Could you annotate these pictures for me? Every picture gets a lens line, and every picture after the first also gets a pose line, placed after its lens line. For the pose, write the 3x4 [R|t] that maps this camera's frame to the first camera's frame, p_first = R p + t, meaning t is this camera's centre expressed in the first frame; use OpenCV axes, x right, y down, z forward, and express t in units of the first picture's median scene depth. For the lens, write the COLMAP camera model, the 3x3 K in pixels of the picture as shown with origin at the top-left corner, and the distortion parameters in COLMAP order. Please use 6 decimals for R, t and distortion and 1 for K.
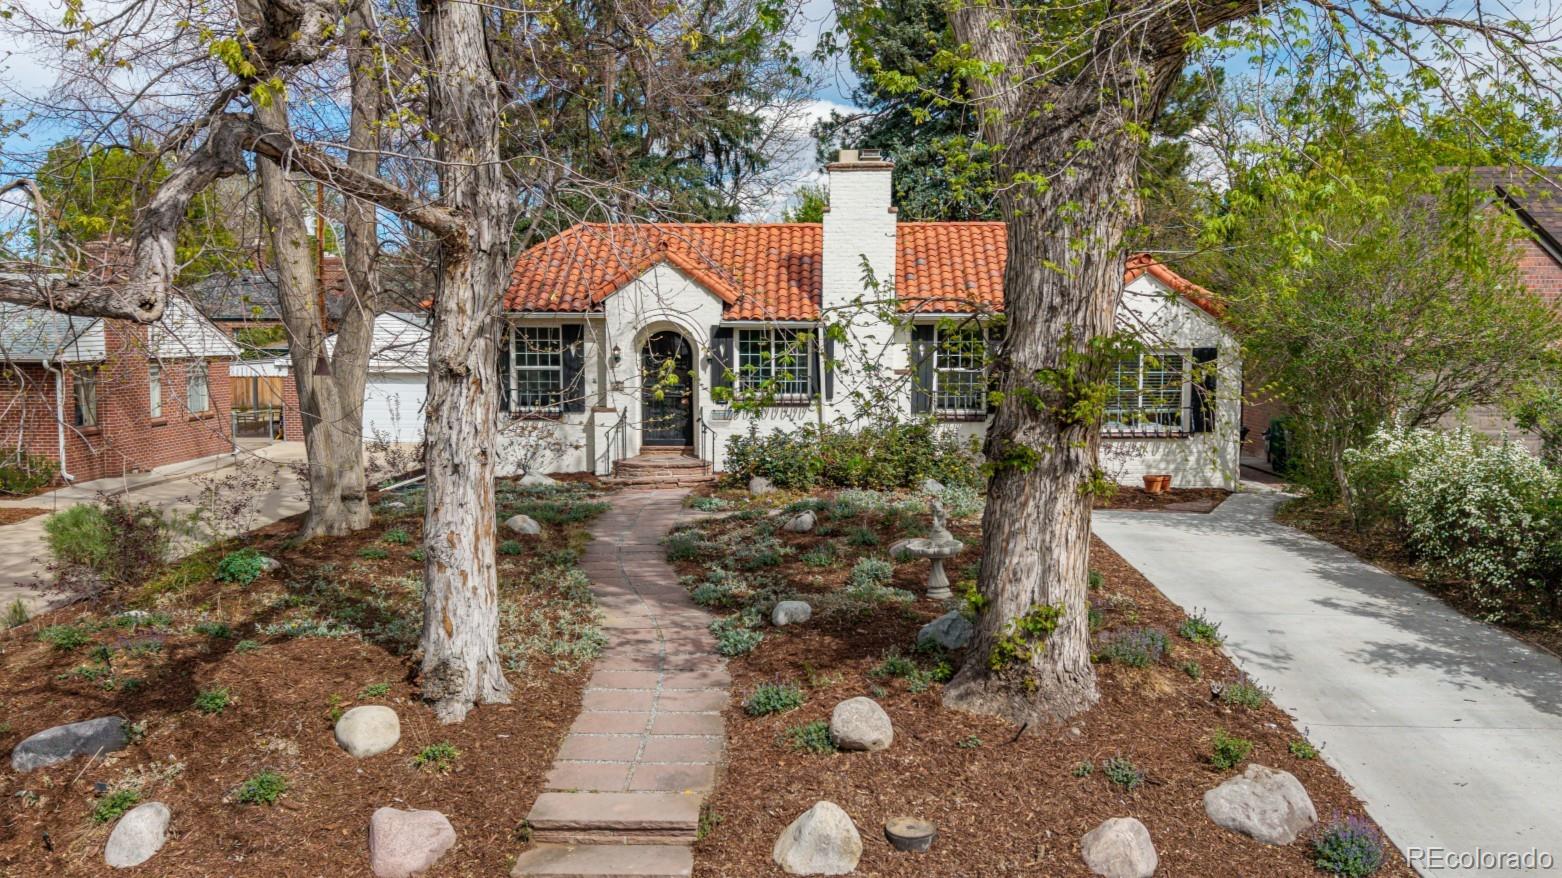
lens RADIAL K [[1270.2, 0, 779.4], [0, 1270.2, 448.5], [0, 0, 1]] dist [-0.000624, 0.000006]
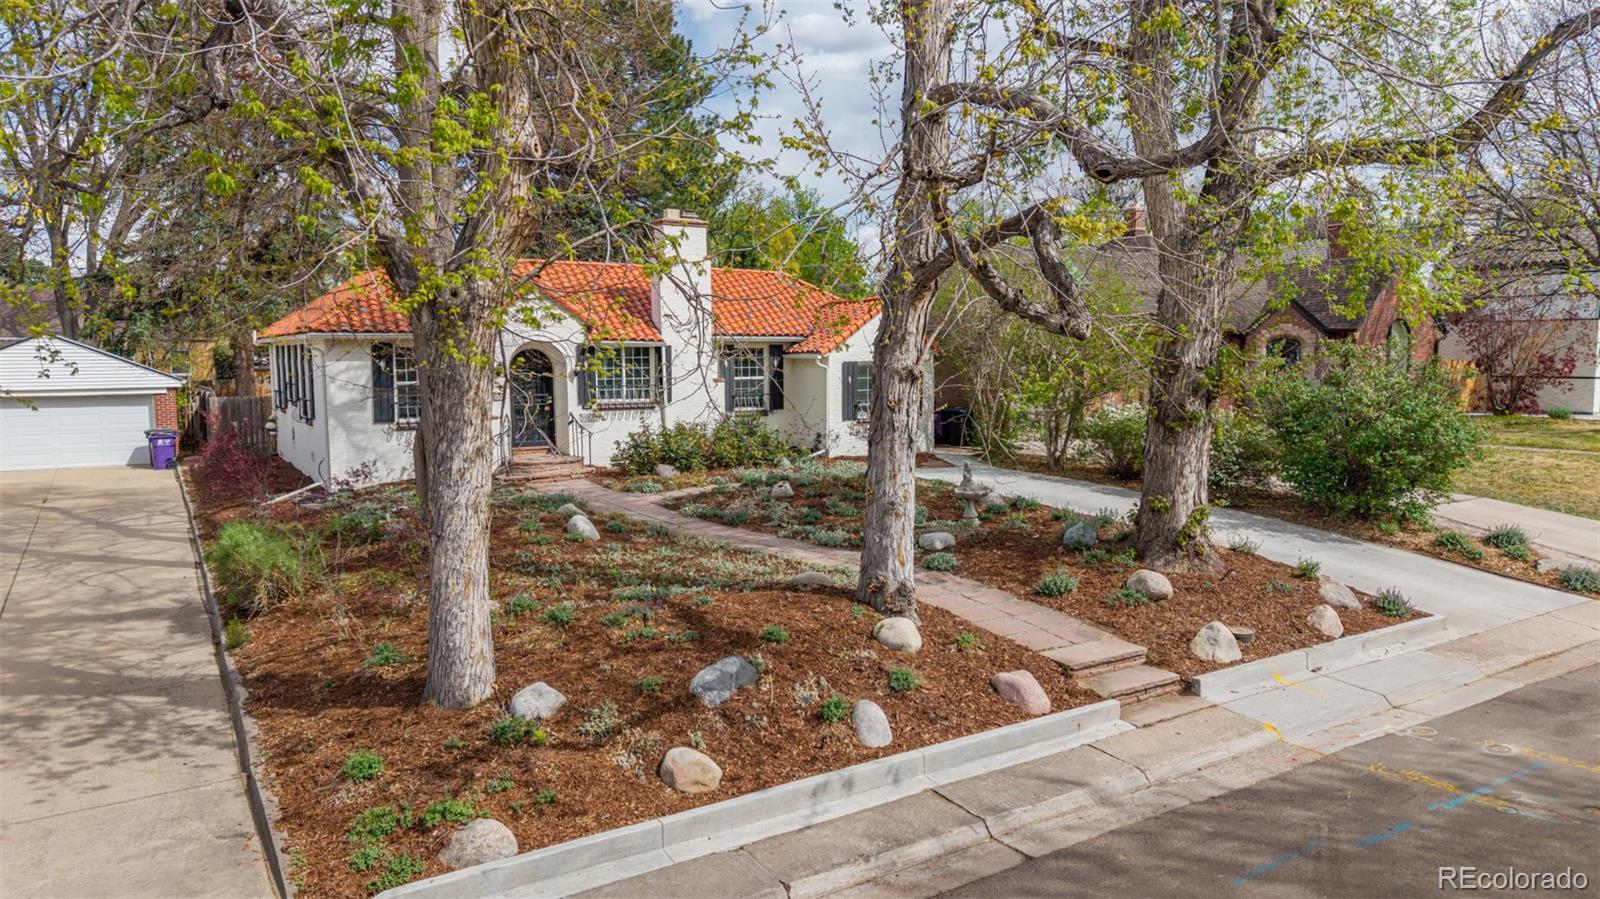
lens RADIAL K [[1050.3, 0, 805.7], [0, 1050.3, 438.8], [0, 0, 1]] dist [0.060682, -0.000715]
pose [[0.836740, -0.051455, 0.545177, -0.426213], [0.055985, 0.998397, 0.008304, -0.003001], [-0.544730, 0.023573, 0.838280, 0.037545]]
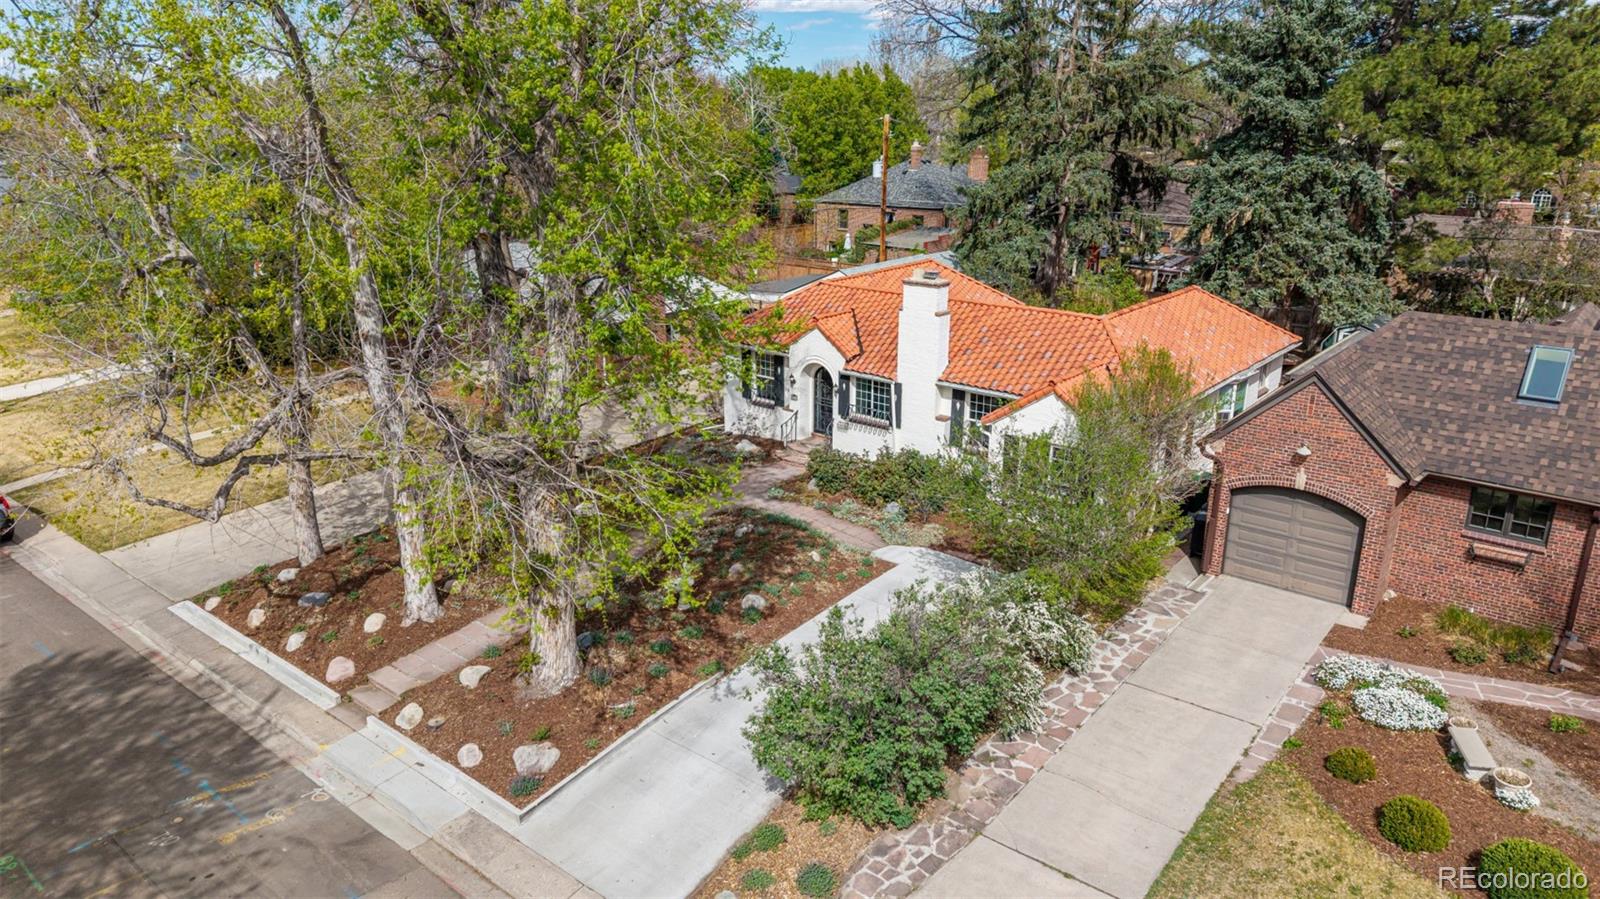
lens RADIAL K [[1050.3, 0, 801.7], [0, 1050.3, 448.7], [0, 0, 1]] dist [0.060682, -0.000715]
pose [[0.781750, 0.190567, -0.593761, 0.719315], [-0.056569, 0.969907, 0.236812, -0.314559], [0.621021, -0.151539, 0.769005, -0.066854]]
